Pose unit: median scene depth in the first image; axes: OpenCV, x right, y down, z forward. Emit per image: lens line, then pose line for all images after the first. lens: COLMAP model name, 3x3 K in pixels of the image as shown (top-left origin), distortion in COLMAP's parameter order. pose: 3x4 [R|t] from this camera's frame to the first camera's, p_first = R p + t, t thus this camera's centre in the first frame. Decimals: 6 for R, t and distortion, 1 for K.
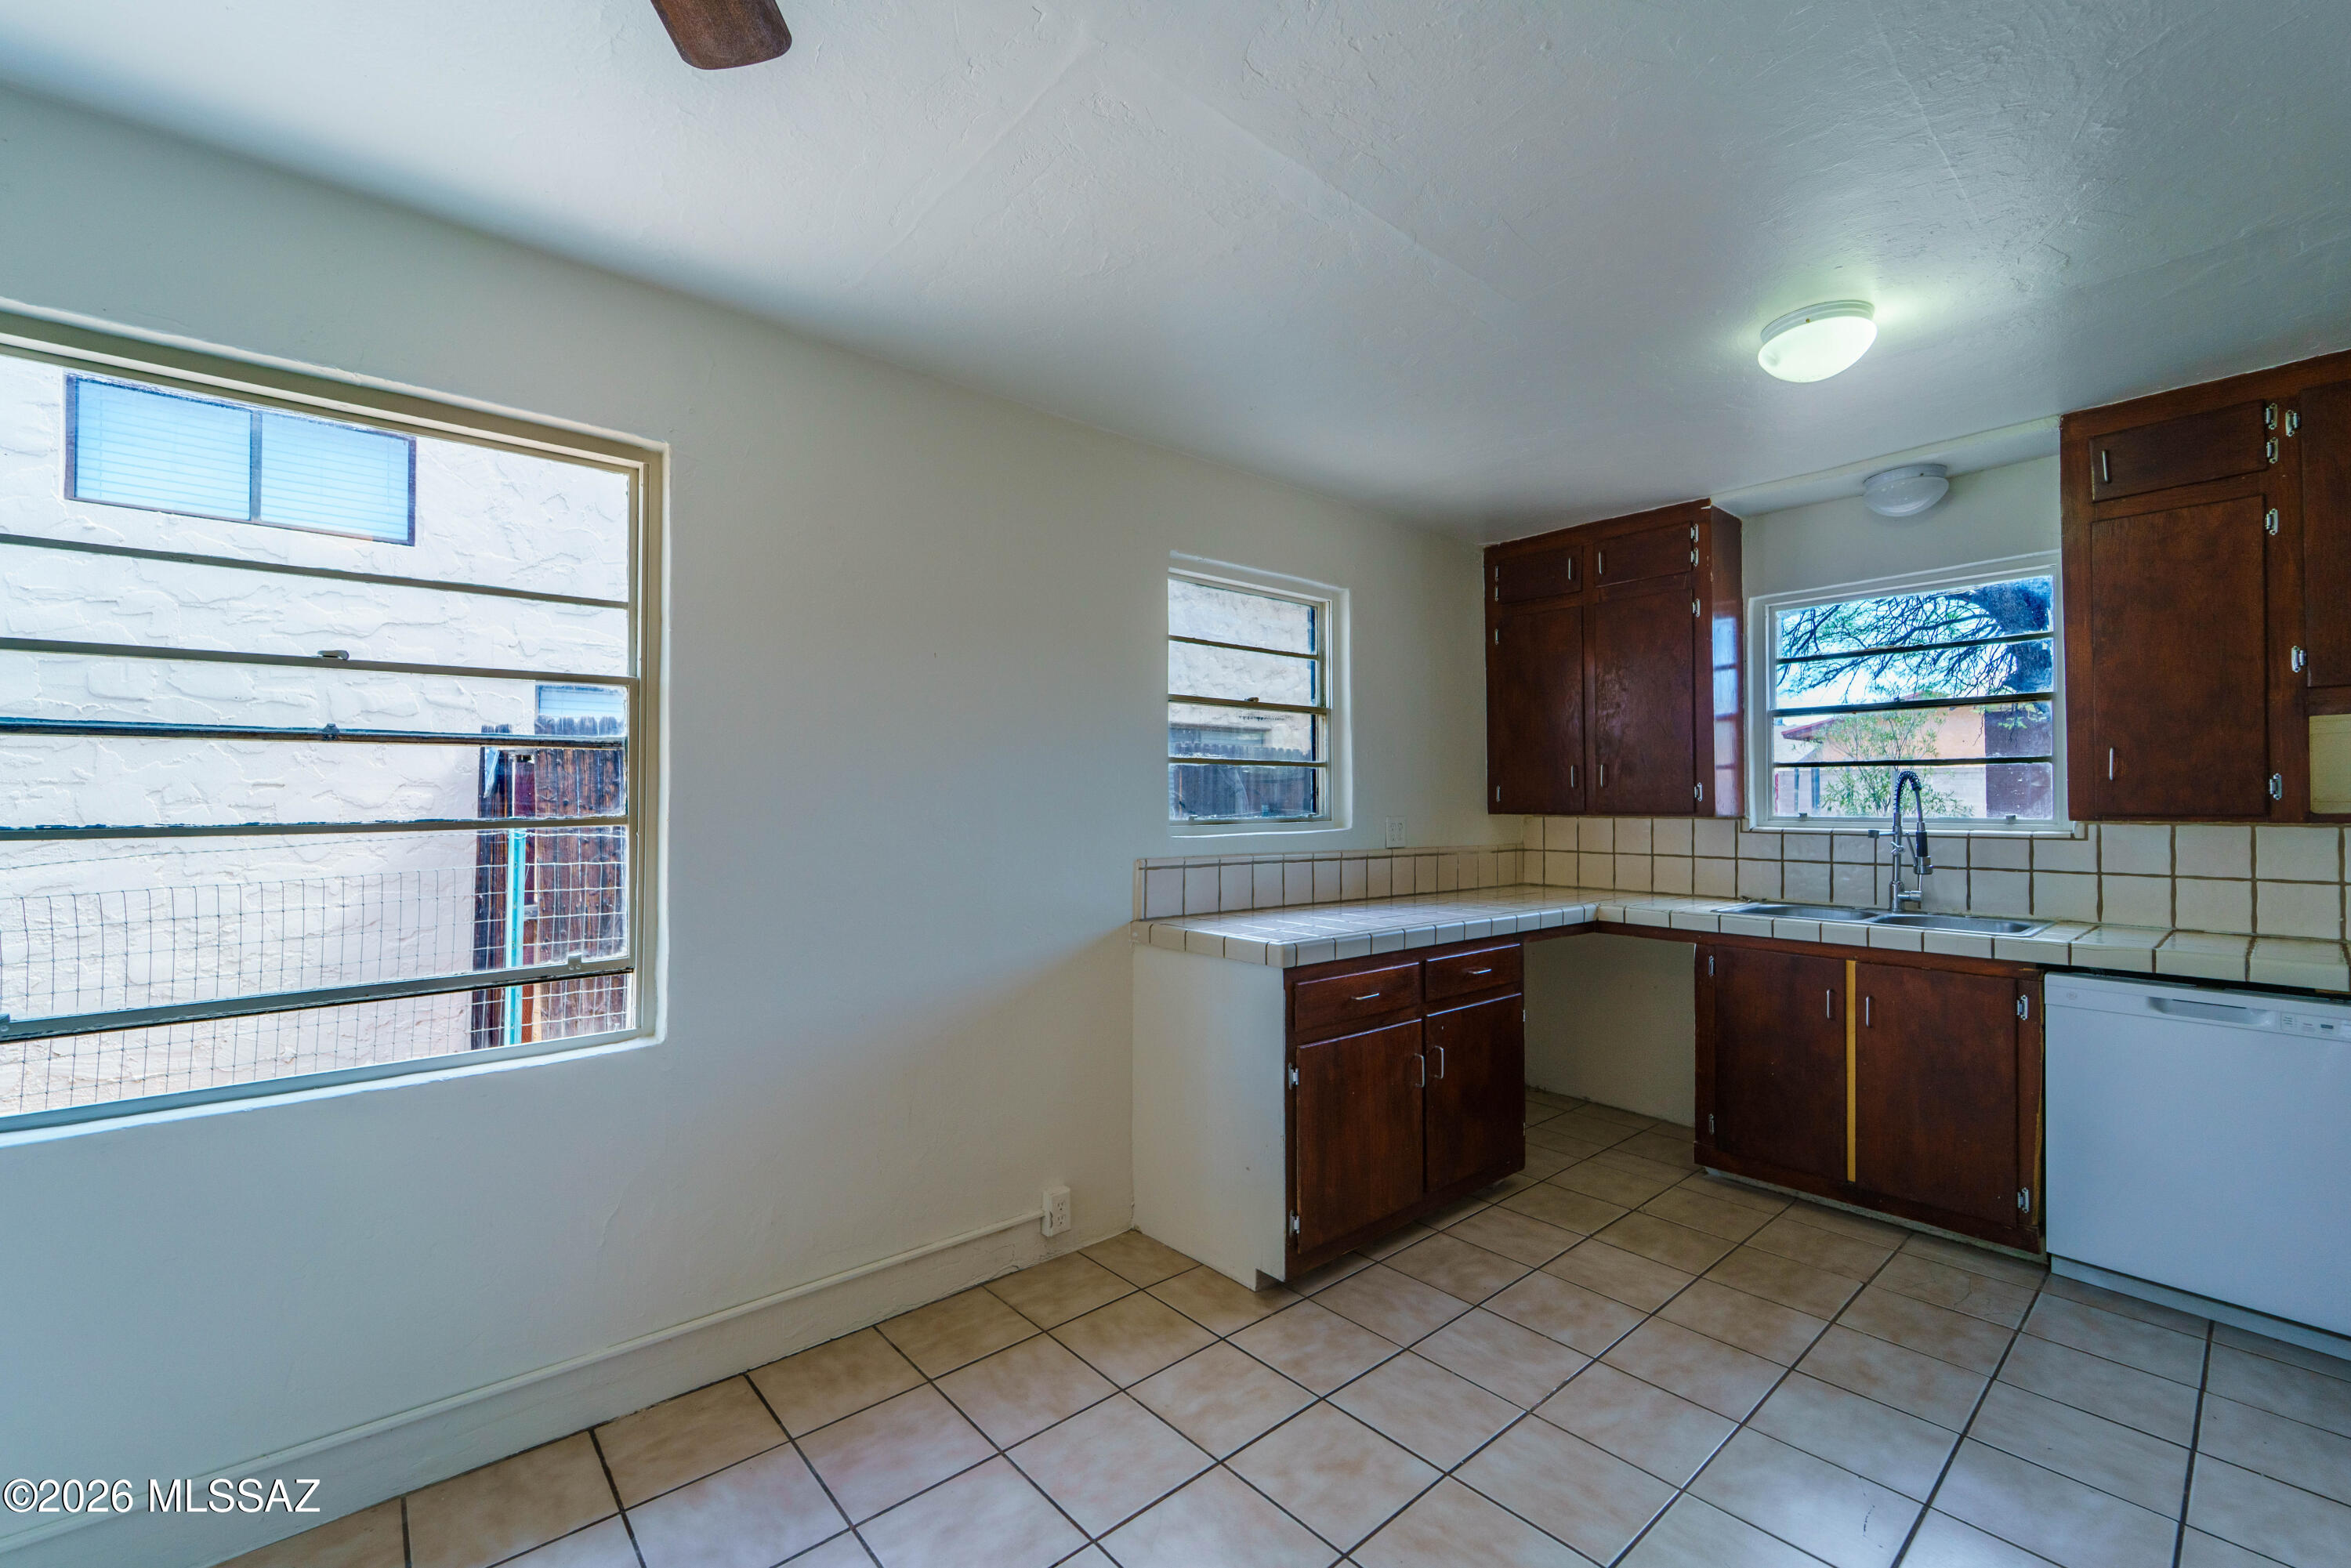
lens RADIAL K [[950.4, 0, 1176.3], [0, 950.4, 802.2], [0, 0, 1]] dist [-0.000162, -0.000177]
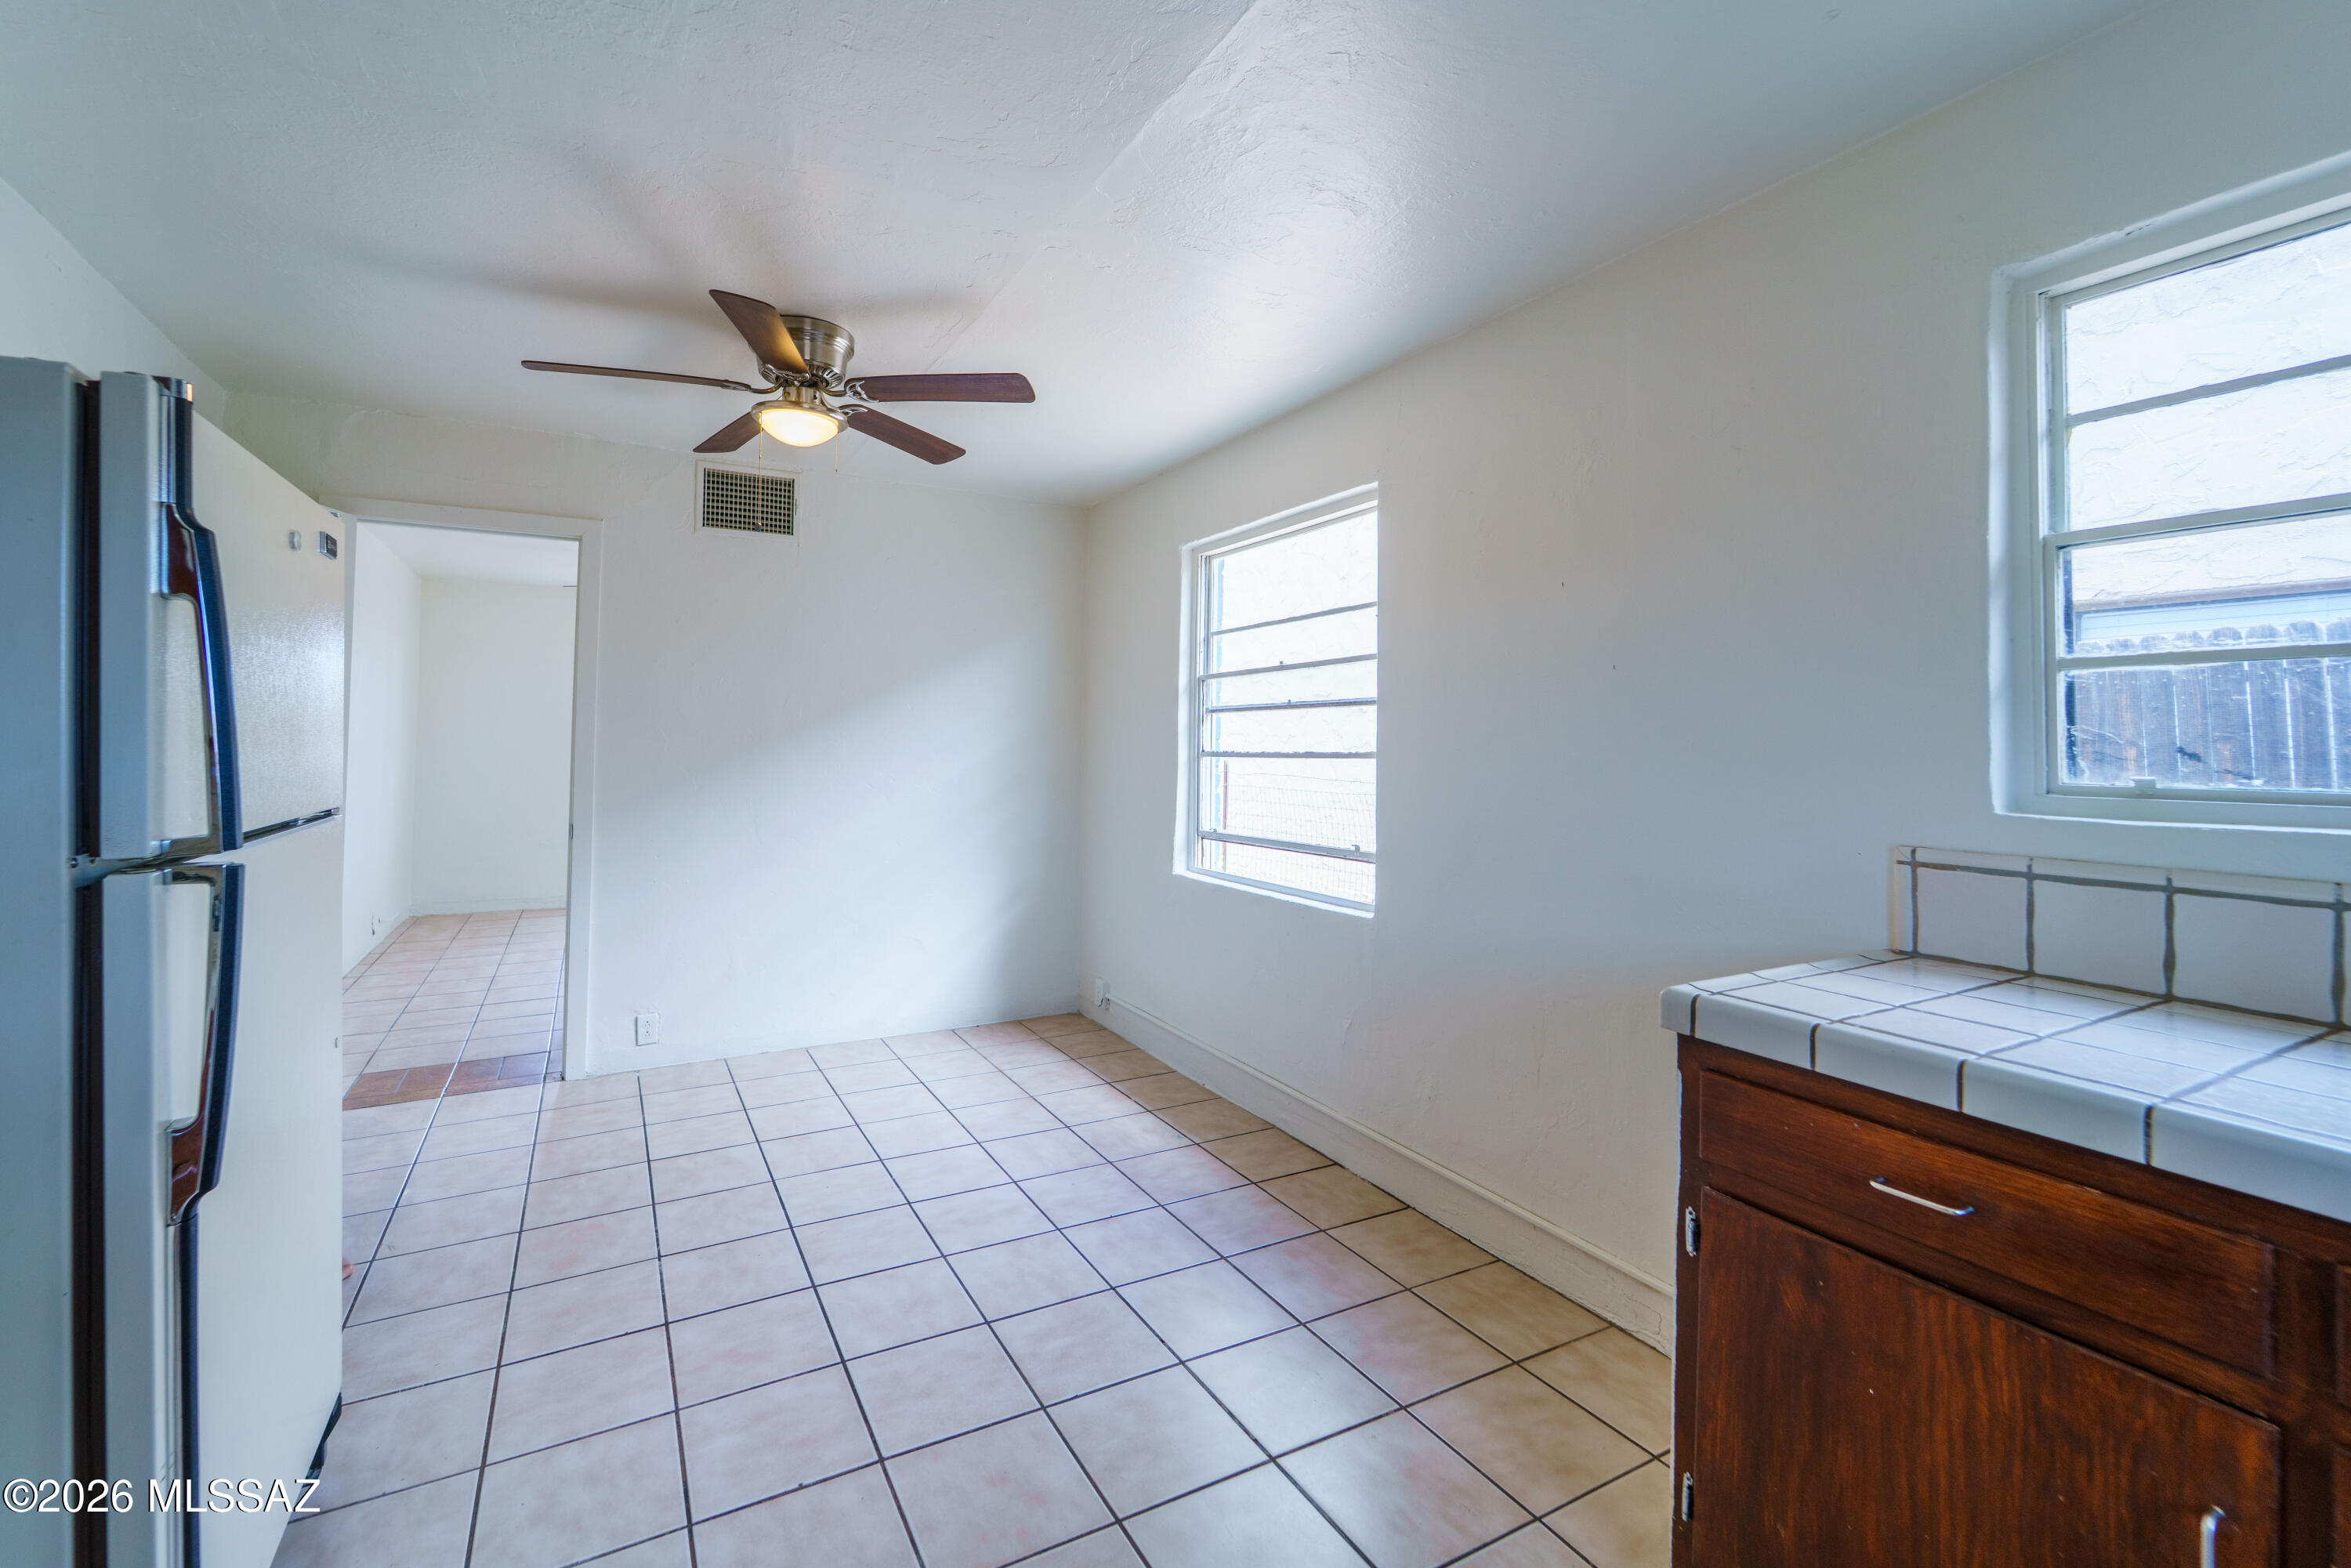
lens RADIAL K [[950.4, 0, 1114.8], [0, 950.4, 722.0], [0, 0, 1]] dist [-0.000162, -0.000177]
pose [[-0.209352, -0.021124, -0.977612, 0.819532], [-0.010518, 0.999757, -0.019350, 0.001738], [0.977784, 0.006232, -0.209523, 0.858820]]
